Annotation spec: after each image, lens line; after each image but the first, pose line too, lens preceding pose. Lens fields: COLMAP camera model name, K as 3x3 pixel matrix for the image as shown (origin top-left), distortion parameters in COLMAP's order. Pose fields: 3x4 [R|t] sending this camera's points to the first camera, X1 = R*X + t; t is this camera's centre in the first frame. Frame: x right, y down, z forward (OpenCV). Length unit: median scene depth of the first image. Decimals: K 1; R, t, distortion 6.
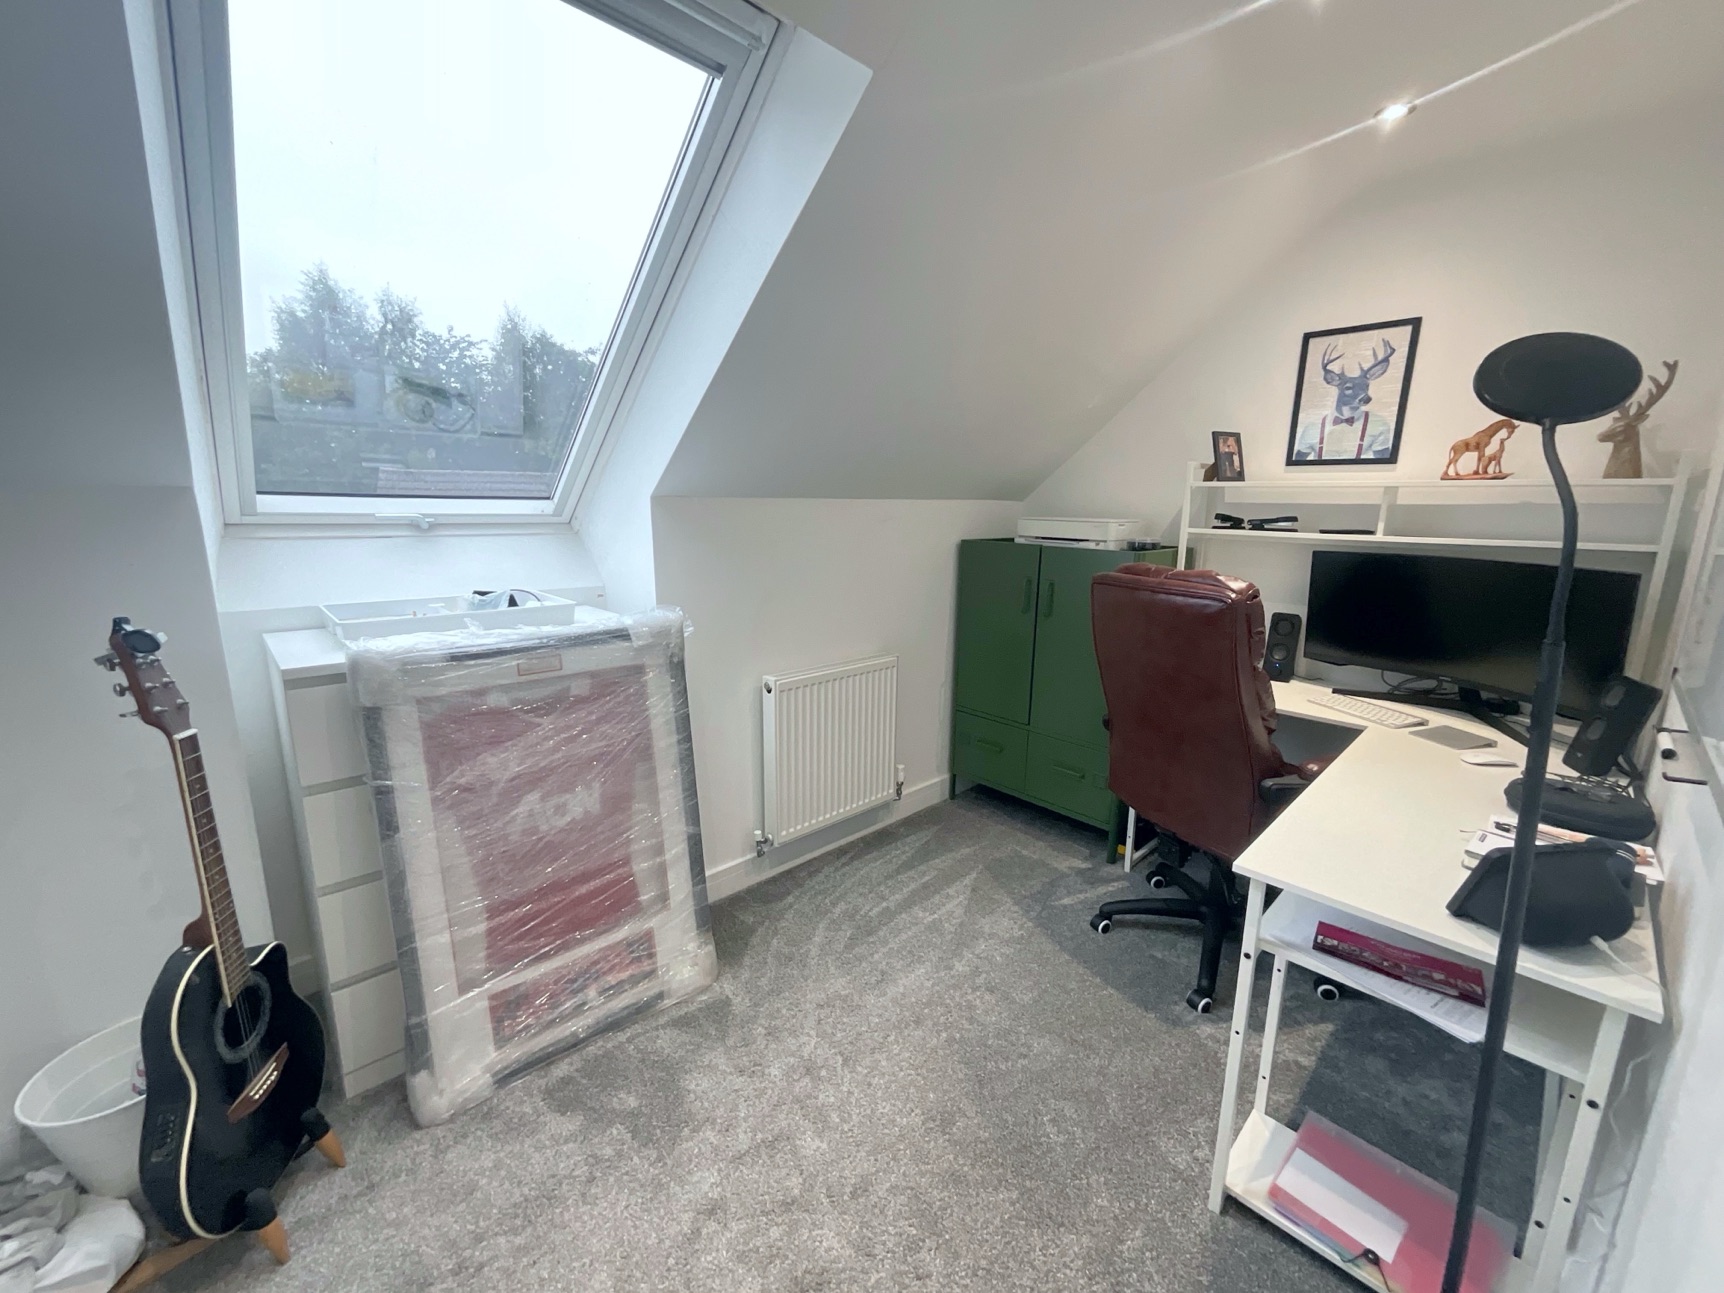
lens RADIAL K [[699.9, 0, 857.5], [0, 699.9, 641.3], [0, 0, 1]] dist [-0.006708, 0.002324]
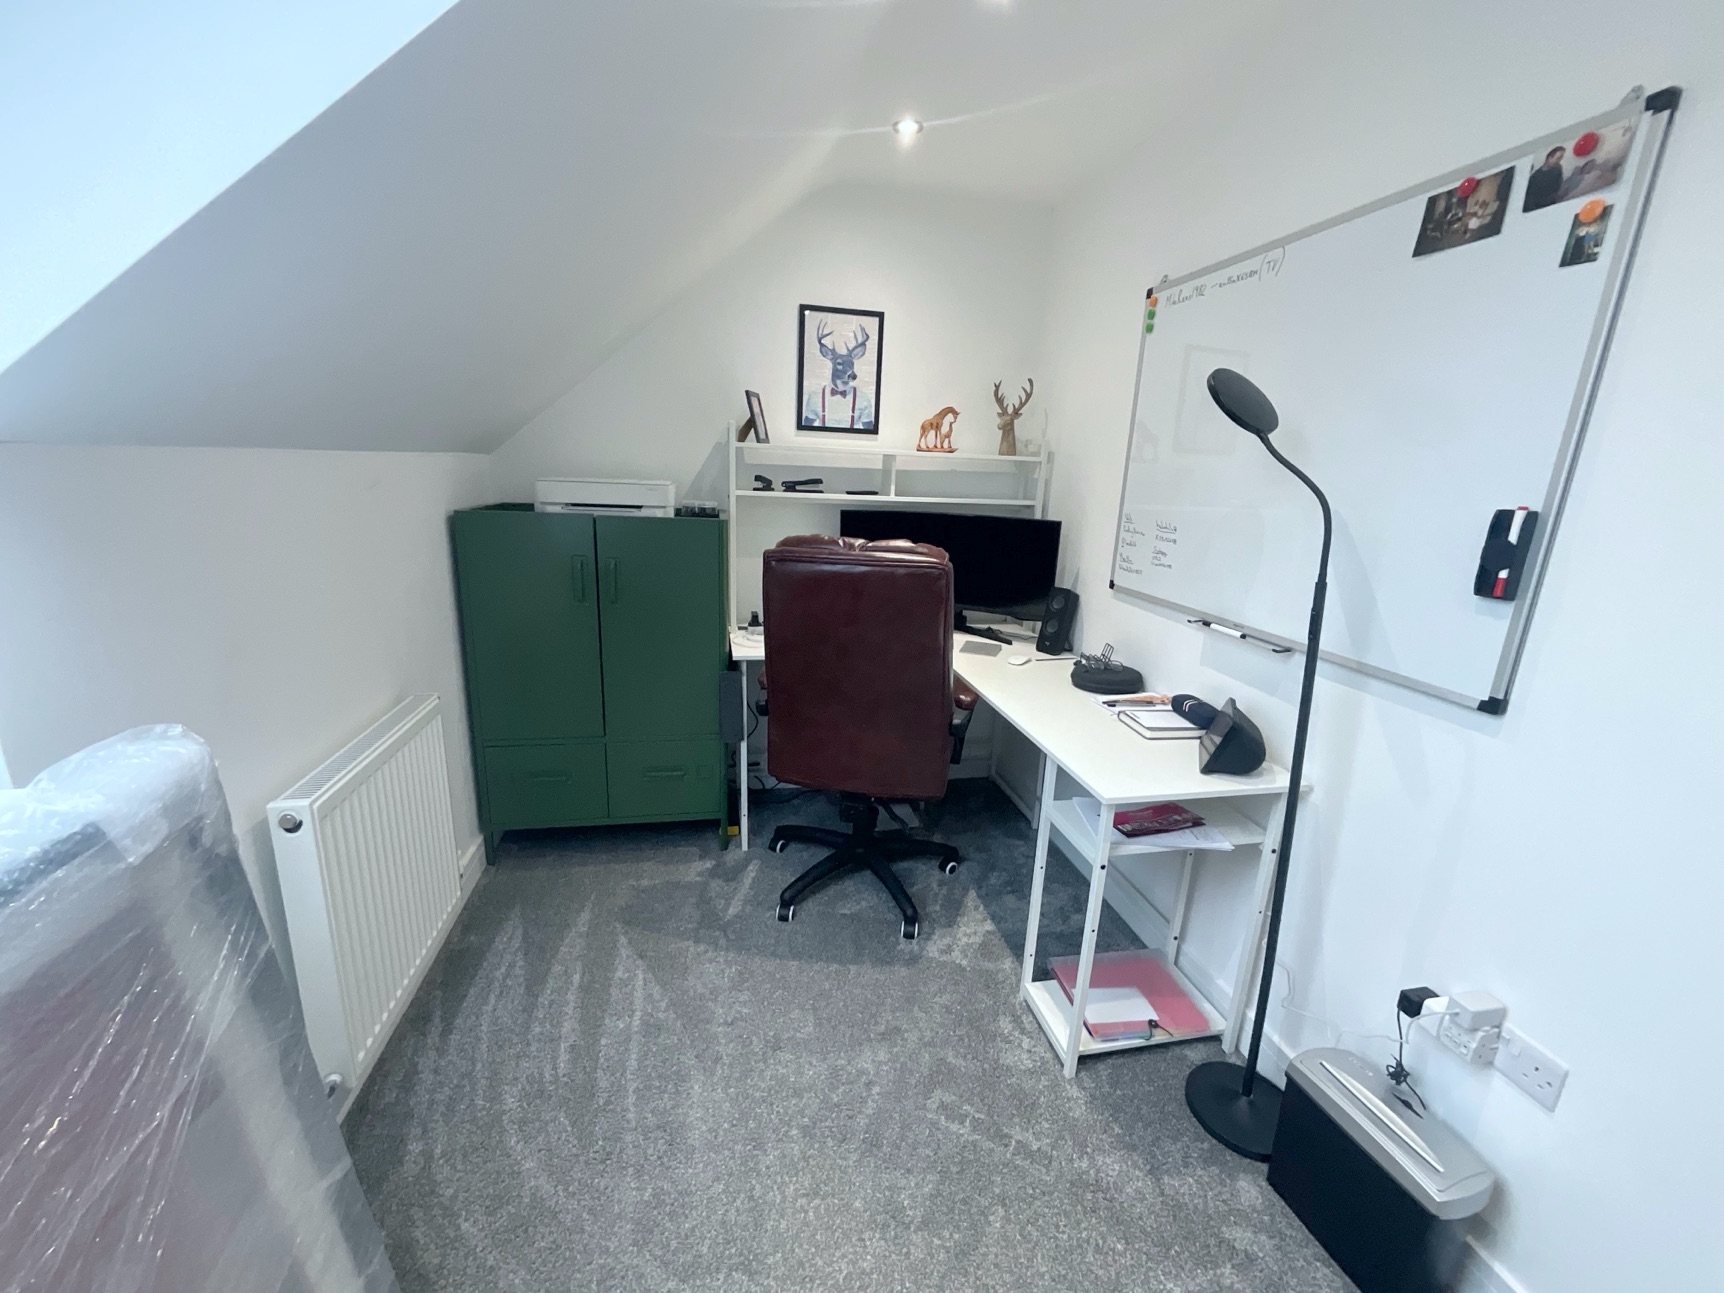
lens RADIAL K [[699.9, 0, 862.3], [0, 699.9, 646.5], [0, 0, 1]] dist [-0.006708, 0.002324]
pose [[0.527289, -0.201398, 0.825472, -0.306066], [0.132315, 0.979114, 0.154364, -0.084799], [-0.839320, 0.027828, 0.542925, 0.369139]]
